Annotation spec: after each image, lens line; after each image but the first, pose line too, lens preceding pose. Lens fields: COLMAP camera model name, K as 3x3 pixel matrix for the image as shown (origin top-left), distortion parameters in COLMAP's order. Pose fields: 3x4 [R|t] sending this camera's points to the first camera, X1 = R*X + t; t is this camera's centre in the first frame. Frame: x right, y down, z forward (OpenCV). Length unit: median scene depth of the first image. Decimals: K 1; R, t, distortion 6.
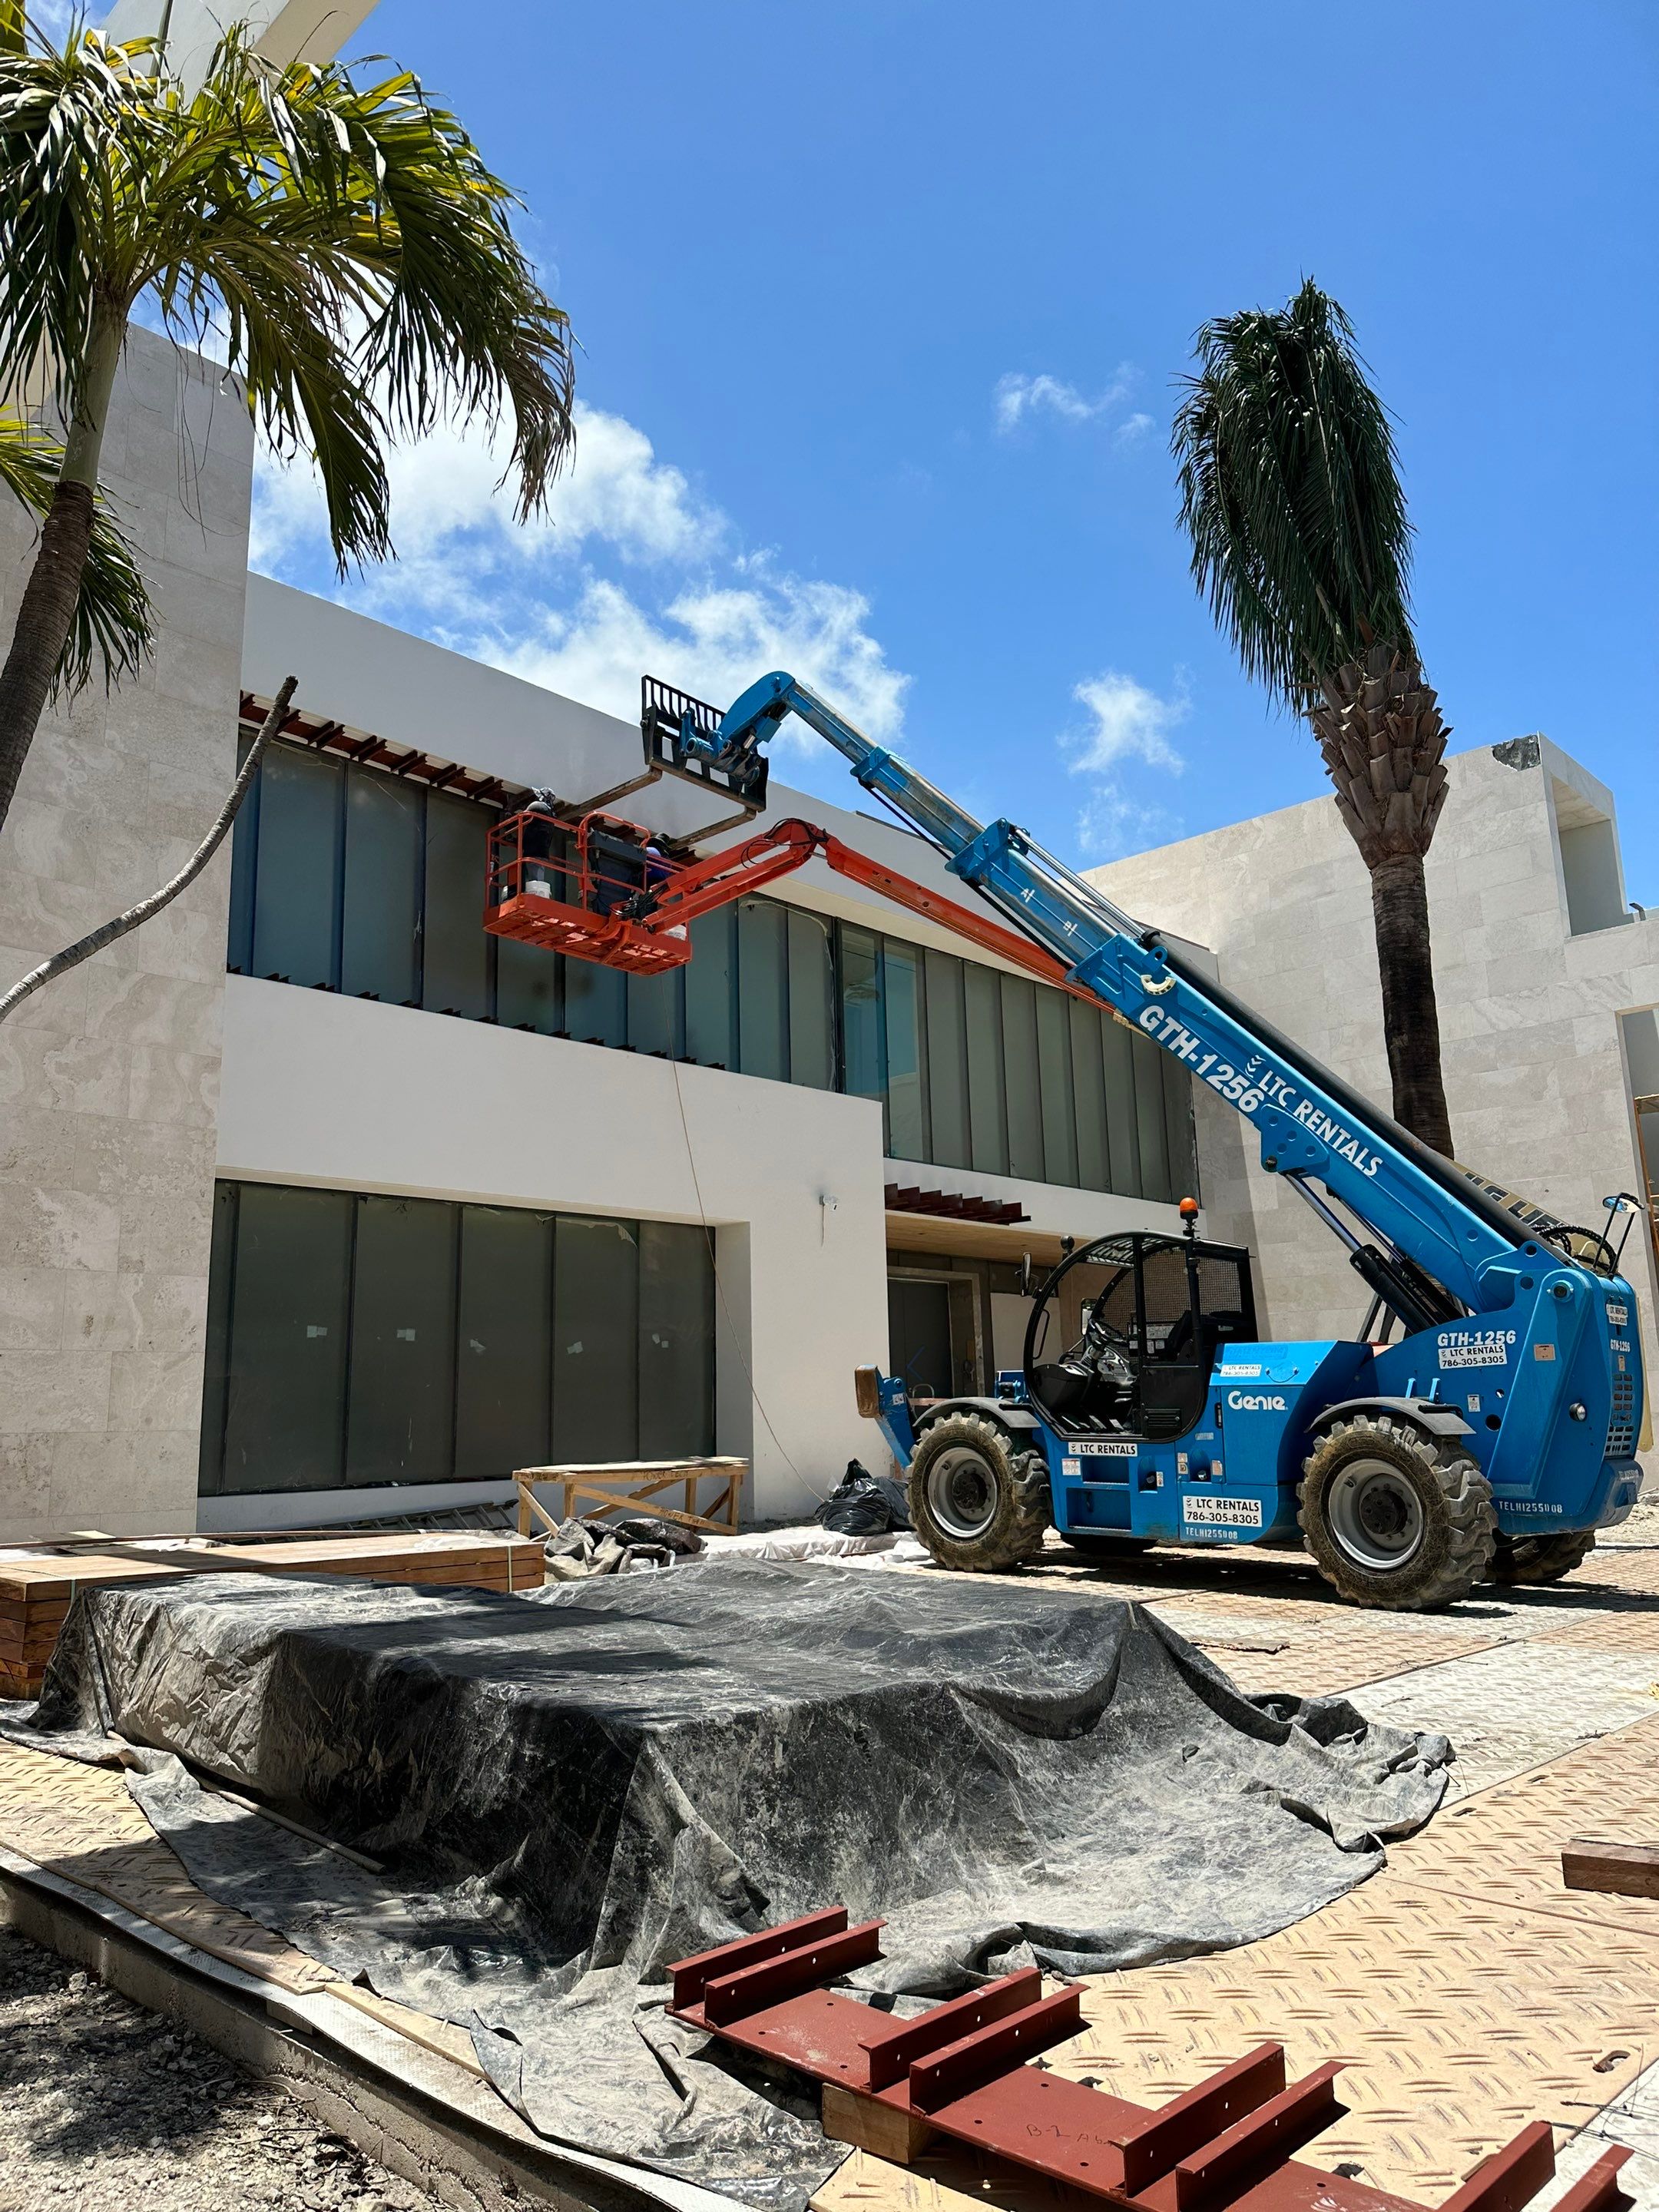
lens RADIAL K [[1523.4, 0, 826.9], [0, 1523.4, 1111.6], [0, 0, 1]] dist [-0.025160, -0.002449]
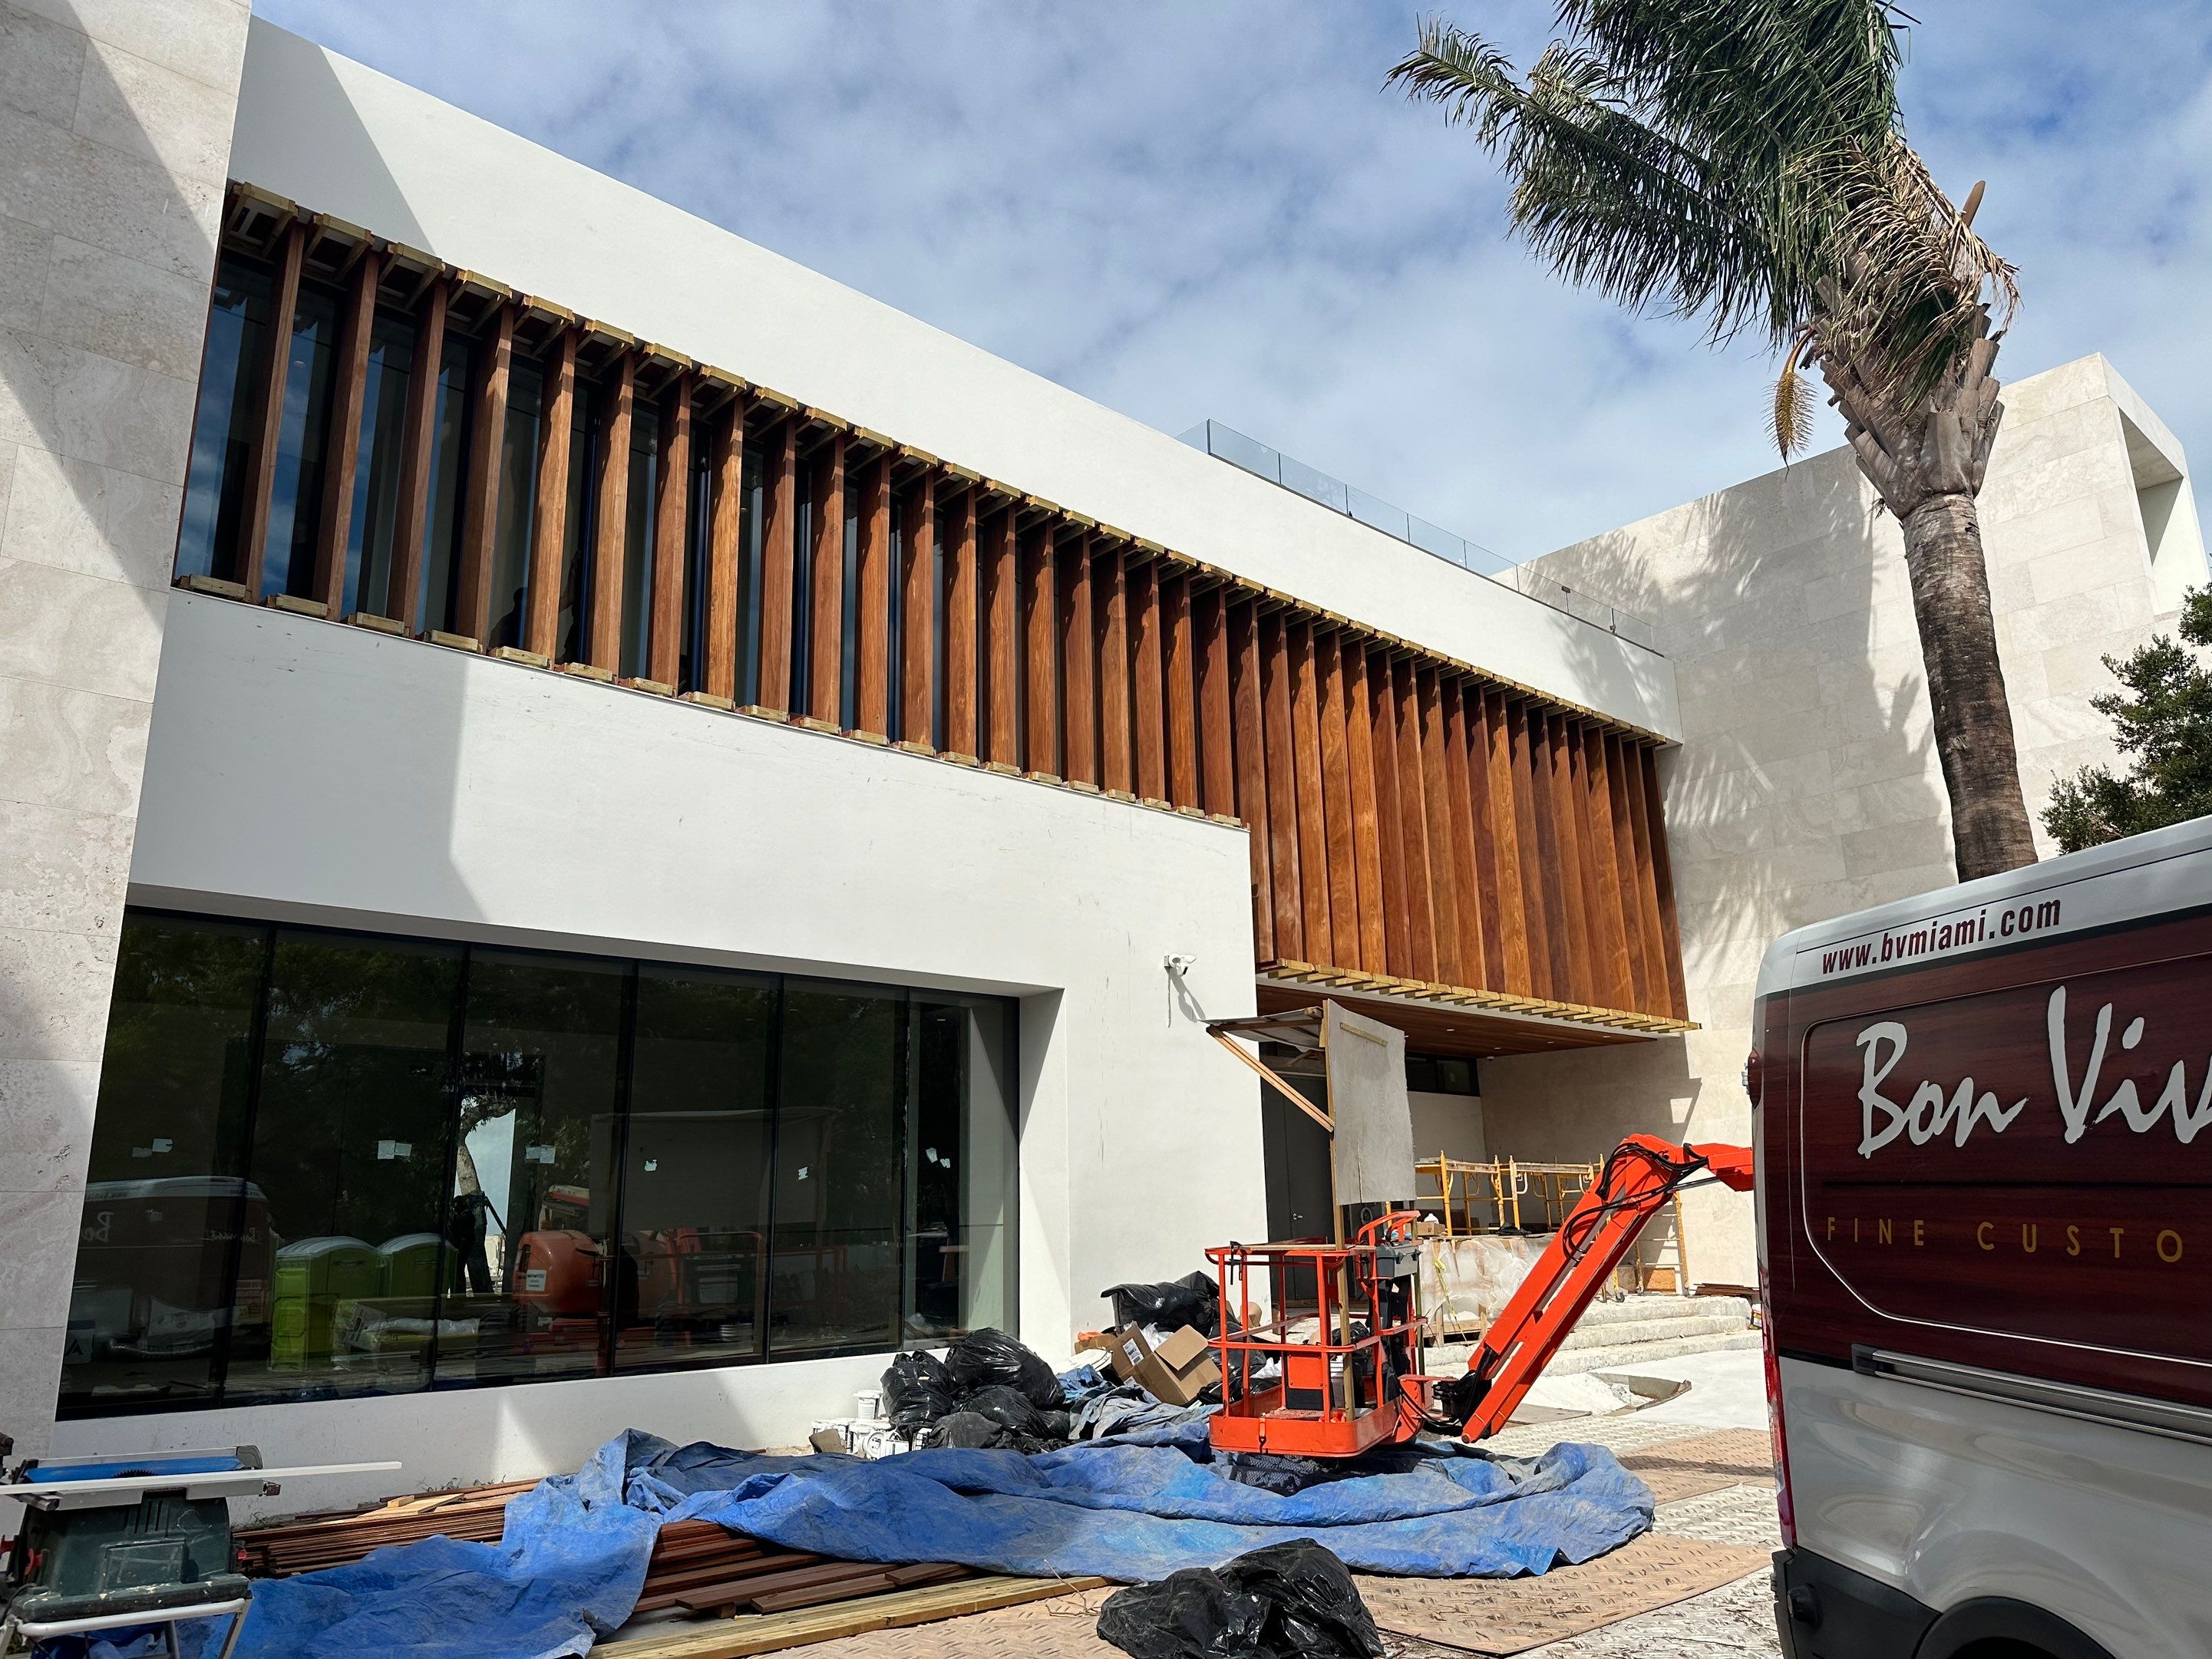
lens RADIAL K [[1523.2, 0, 1109.0], [0, 1523.2, 821.0], [0, 0, 1]] dist [-0.025160, -0.002449]
pose [[0.997693, -0.013637, -0.066503, 0.021897], [0.009816, 0.998300, -0.057454, 0.043088], [0.067173, 0.056669, 0.996131, 0.359208]]
